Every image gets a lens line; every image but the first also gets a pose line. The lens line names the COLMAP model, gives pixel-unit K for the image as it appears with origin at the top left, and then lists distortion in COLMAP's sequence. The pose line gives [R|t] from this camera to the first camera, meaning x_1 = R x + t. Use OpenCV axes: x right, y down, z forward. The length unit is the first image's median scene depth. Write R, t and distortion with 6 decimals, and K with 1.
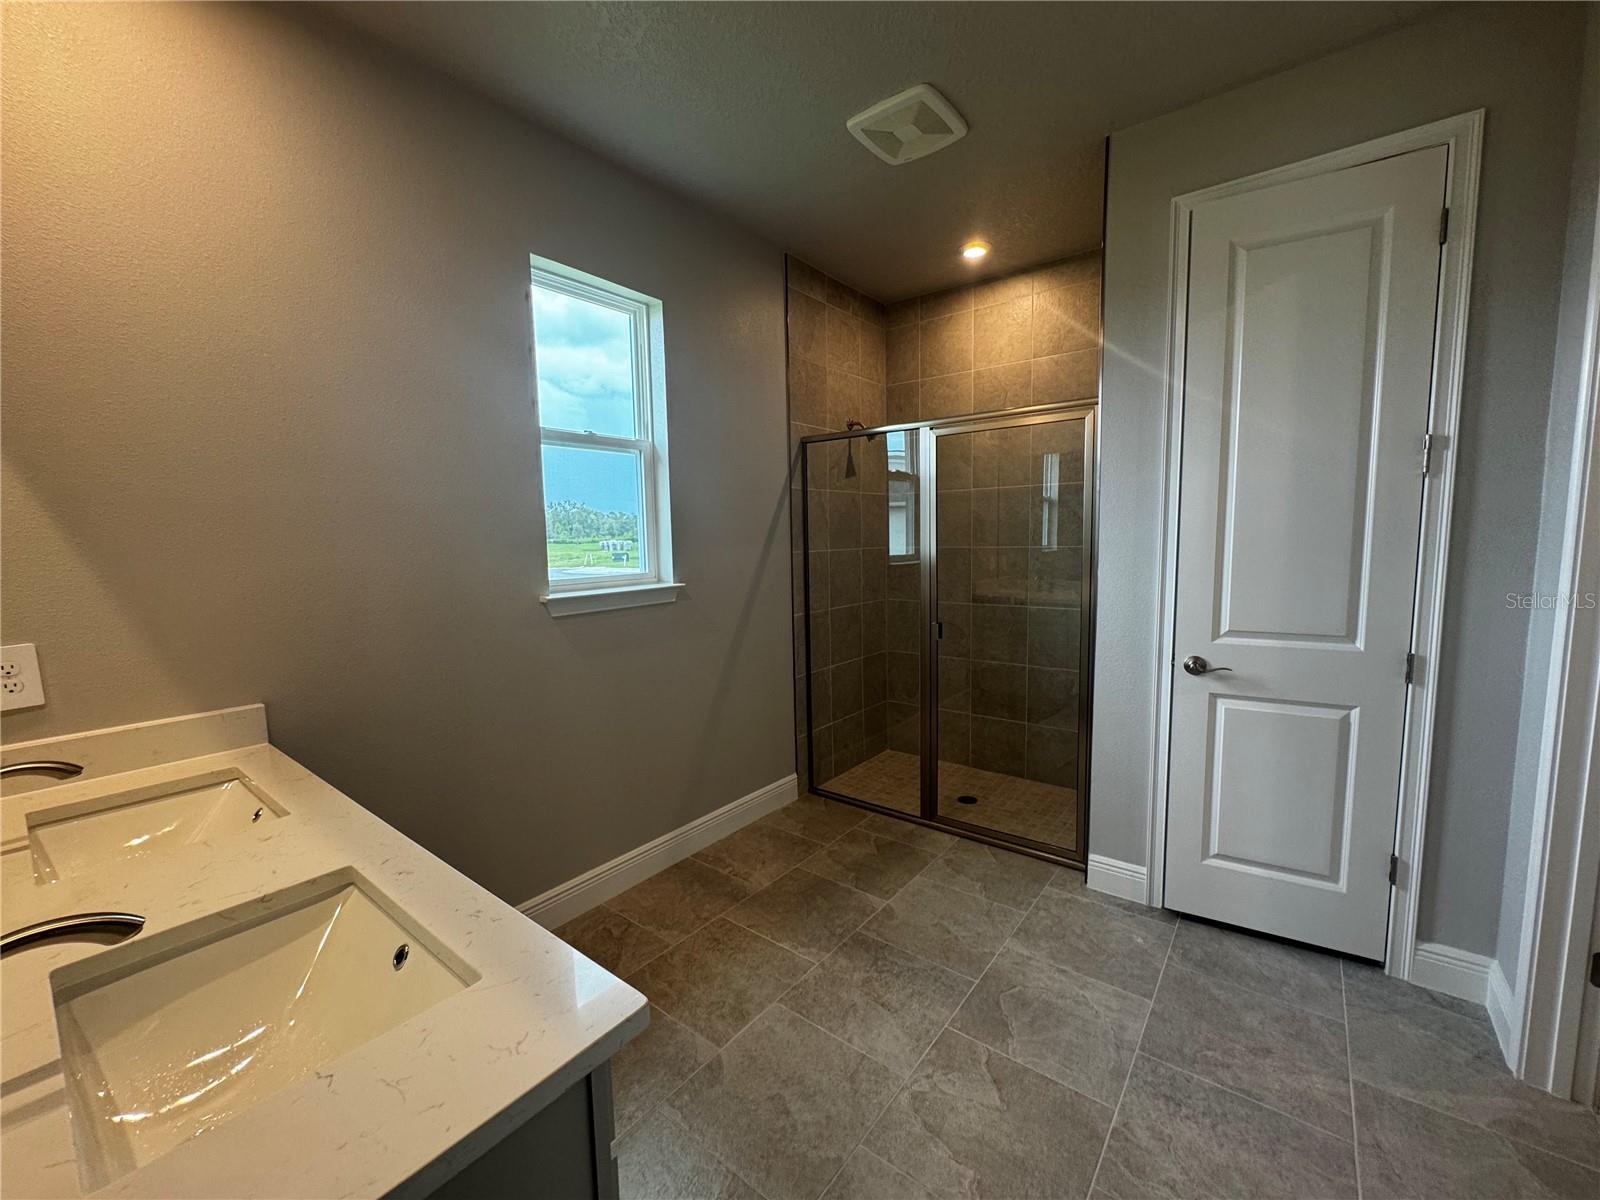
lens RADIAL K [[644.6, 0, 800.0], [0, 644.6, 600.0], [0, 0, 1]] dist [-0.002568, 0.000364]
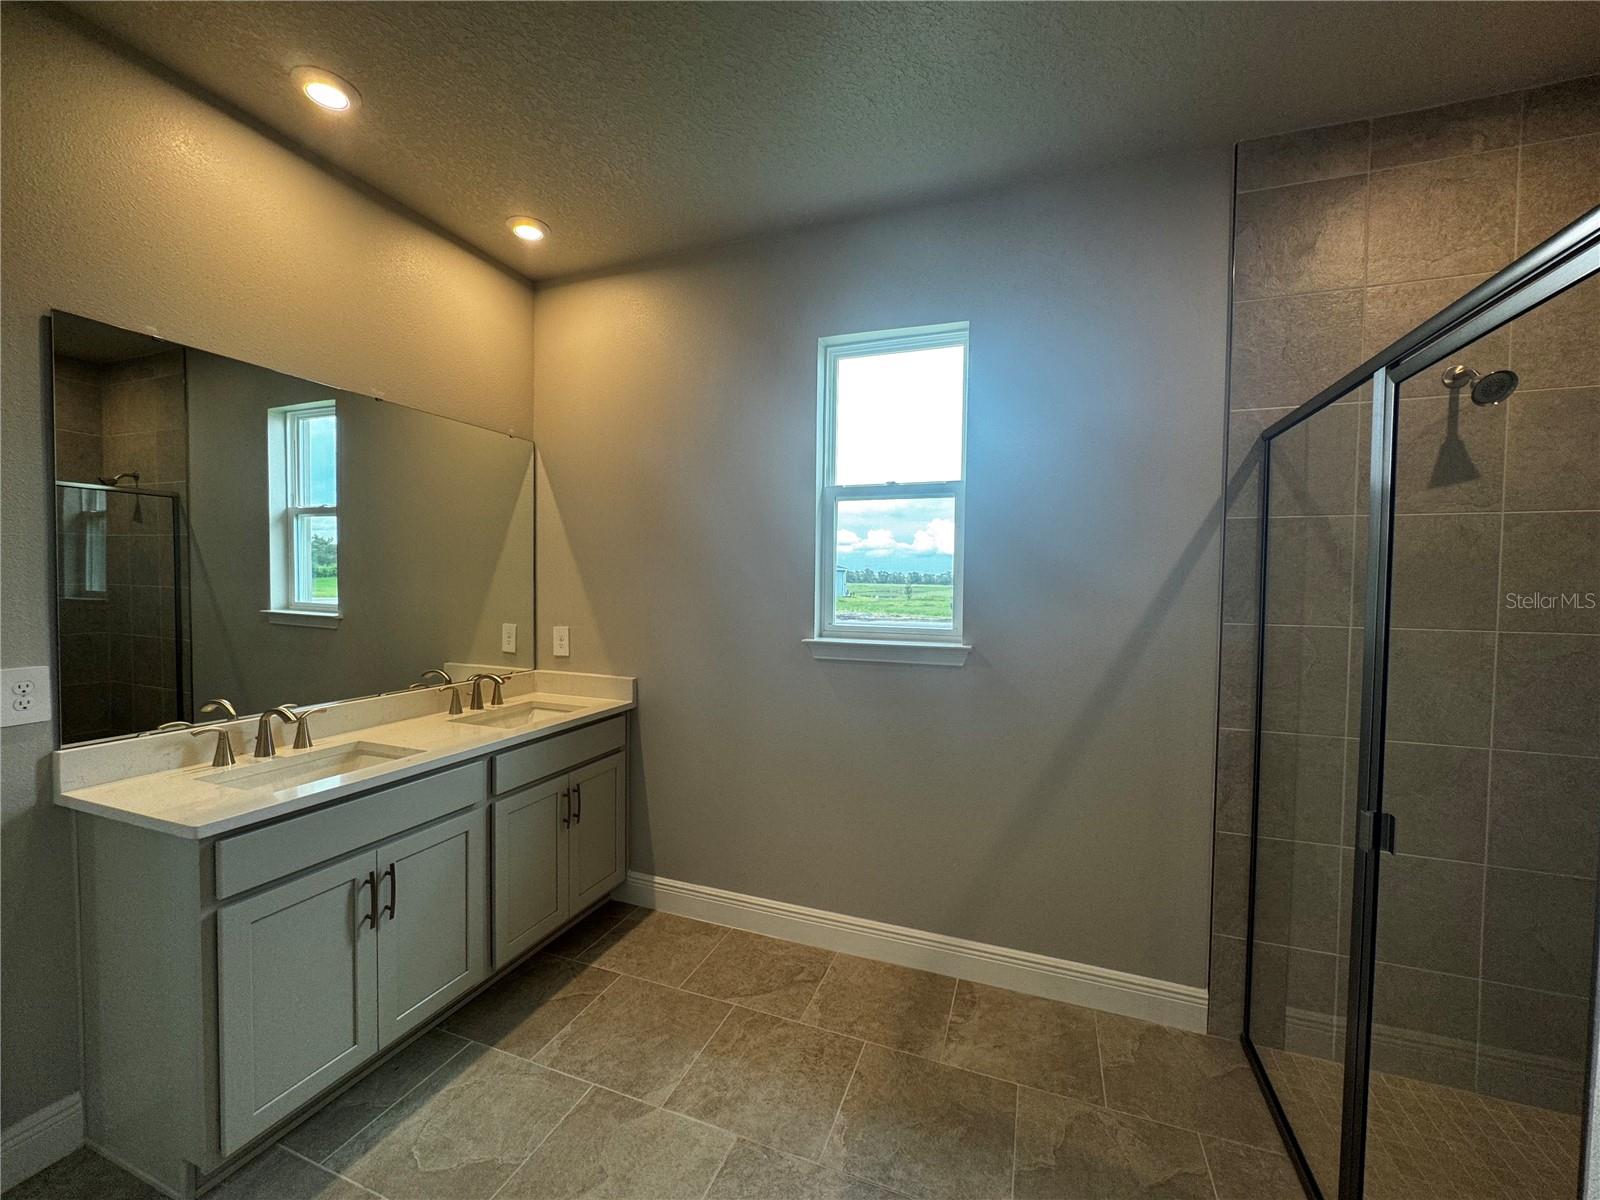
lens RADIAL K [[644.6, 0, 800.0], [0, 644.6, 600.0], [0, 0, 1]] dist [-0.002568, 0.000364]
pose [[0.300062, 0.053853, -0.952398, 0.536711], [-0.113938, 0.993281, 0.020268, -0.075887], [0.947091, 0.102432, 0.304182, 0.527101]]
